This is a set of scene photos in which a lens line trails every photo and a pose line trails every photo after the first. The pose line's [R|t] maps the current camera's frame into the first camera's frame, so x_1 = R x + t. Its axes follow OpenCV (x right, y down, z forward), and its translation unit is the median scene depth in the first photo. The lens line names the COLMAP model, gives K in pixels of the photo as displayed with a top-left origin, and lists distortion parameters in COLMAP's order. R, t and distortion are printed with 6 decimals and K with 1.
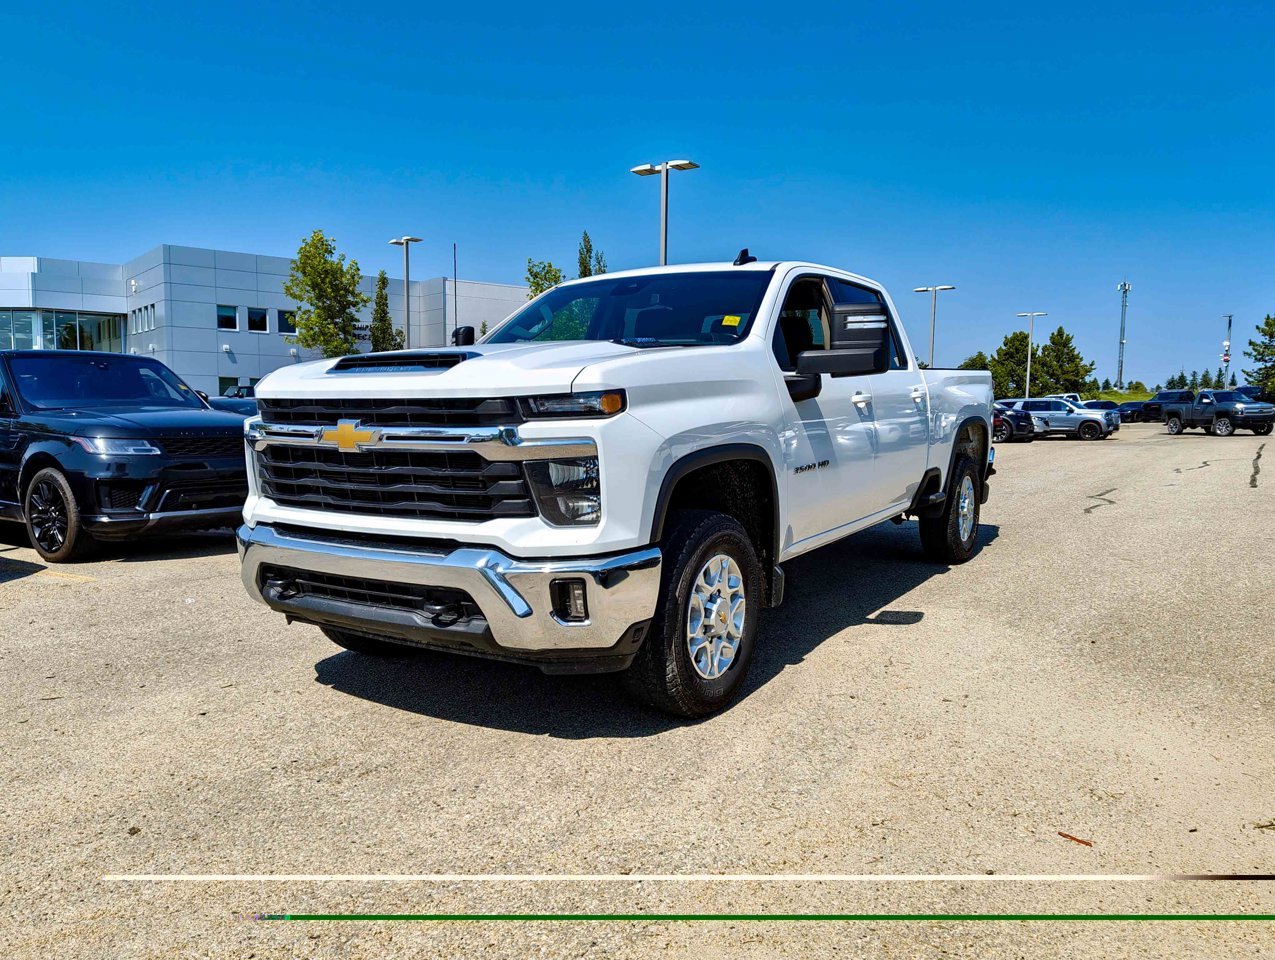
lens RADIAL K [[891.2, 0, 621.1], [0, 891.2, 495.3], [0, 0, 1]] dist [0.006364, 0.002564]
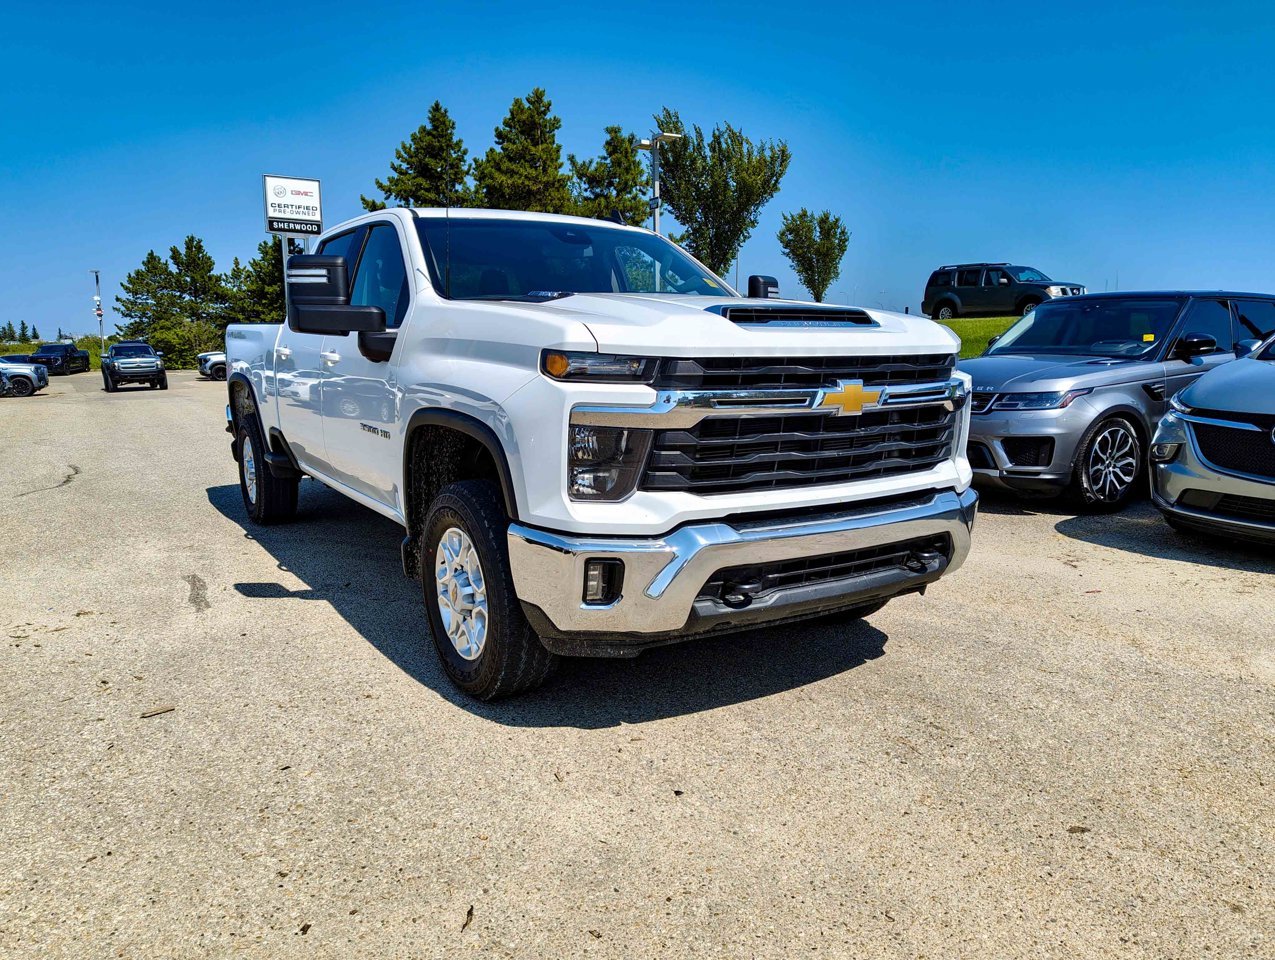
lens RADIAL K [[874.0, 0, 637.5], [0, 874.0, 480.0], [0, 0, 1]] dist [0.004146, 0.000328]
pose [[0.470257, -0.129201, 0.873021, -1.195841], [0.096583, 0.990818, 0.094609, -0.088042], [-0.877229, 0.039829, 0.478418, 0.760778]]
